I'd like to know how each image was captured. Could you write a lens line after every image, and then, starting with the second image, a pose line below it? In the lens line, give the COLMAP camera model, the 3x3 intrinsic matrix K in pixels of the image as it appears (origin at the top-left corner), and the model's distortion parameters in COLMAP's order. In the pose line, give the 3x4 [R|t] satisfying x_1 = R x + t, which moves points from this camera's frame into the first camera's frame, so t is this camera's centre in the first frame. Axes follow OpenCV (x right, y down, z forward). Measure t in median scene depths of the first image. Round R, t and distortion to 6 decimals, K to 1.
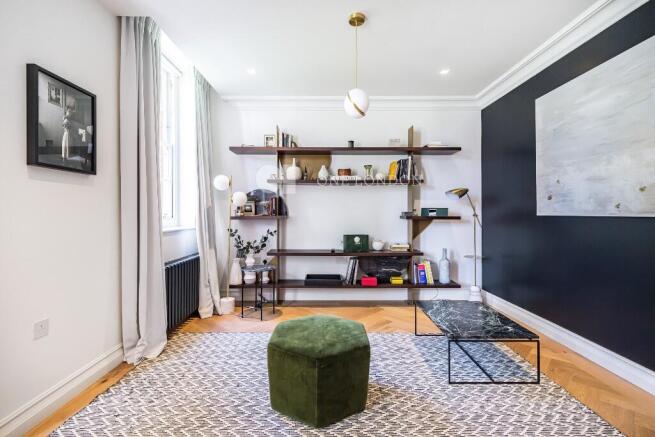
lens RADIAL K [[296.8, 0, 326.4], [0, 296.8, 216.3], [0, 0, 1]] dist [0.004518, -0.001092]
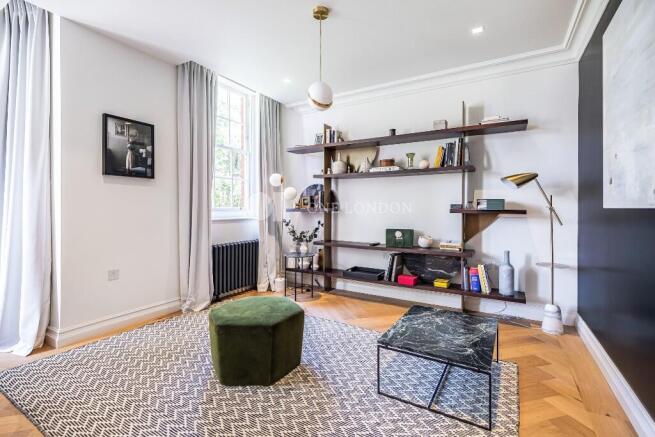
lens RADIAL K [[296.8, 0, 328.3], [0, 296.8, 215.0], [0, 0, 1]] dist [0.004518, -0.001092]
pose [[0.864485, 0.015665, -0.502415, 0.391259], [-0.009895, 0.999851, 0.014149, 0.006810], [0.502562, -0.007260, 0.864511, 0.081639]]
